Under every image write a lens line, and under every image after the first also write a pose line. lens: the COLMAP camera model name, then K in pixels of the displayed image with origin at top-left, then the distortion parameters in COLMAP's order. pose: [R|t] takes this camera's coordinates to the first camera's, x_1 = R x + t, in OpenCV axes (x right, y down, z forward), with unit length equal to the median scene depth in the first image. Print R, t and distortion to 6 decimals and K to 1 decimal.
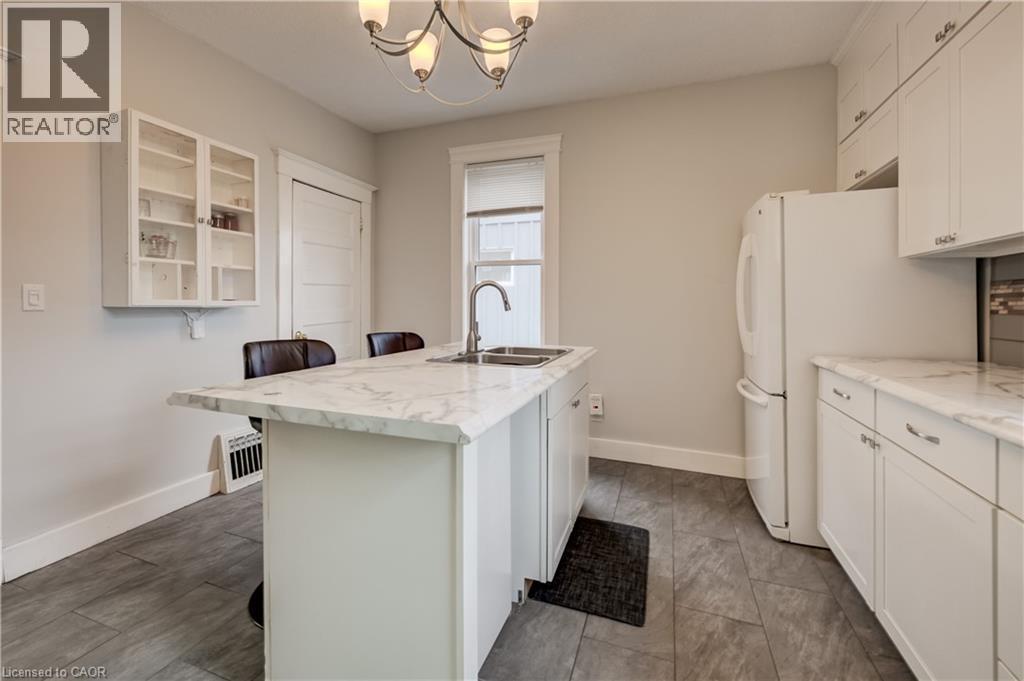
lens RADIAL K [[435.7, 0, 501.7], [0, 435.7, 315.8], [0, 0, 1]] dist [-0.002990, -0.000112]
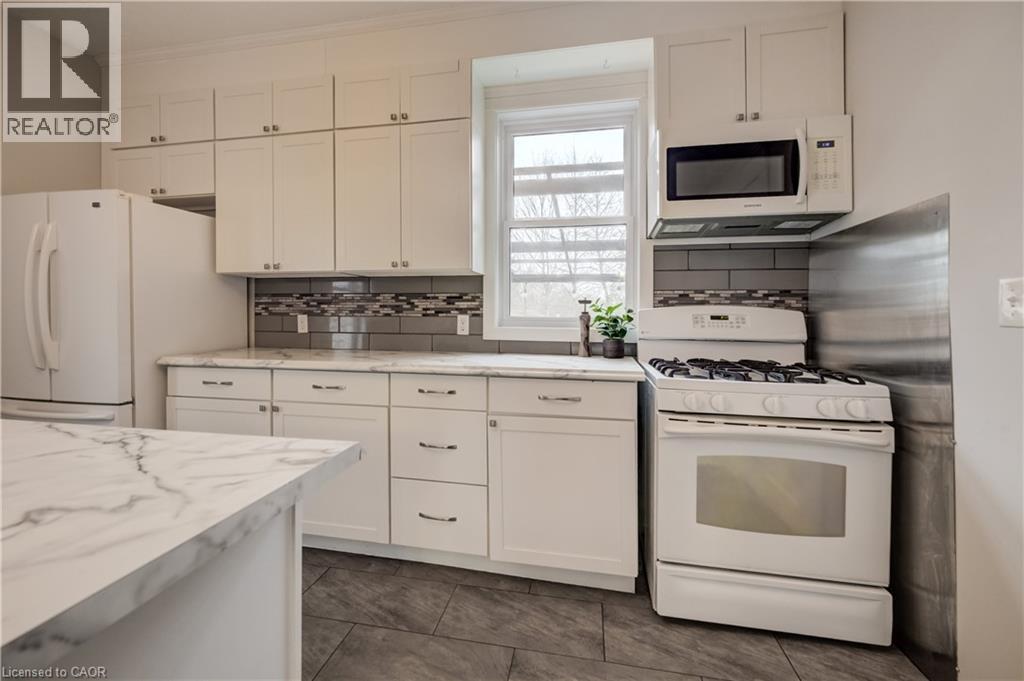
lens RADIAL K [[435.7, 0, 501.7], [0, 435.7, 315.8], [0, 0, 1]] dist [-0.002990, -0.000112]
pose [[-0.163833, -0.016665, 0.986347, -0.522008], [0.015383, 0.999693, 0.019445, -0.018567], [-0.986368, 0.018358, -0.163526, 0.397809]]
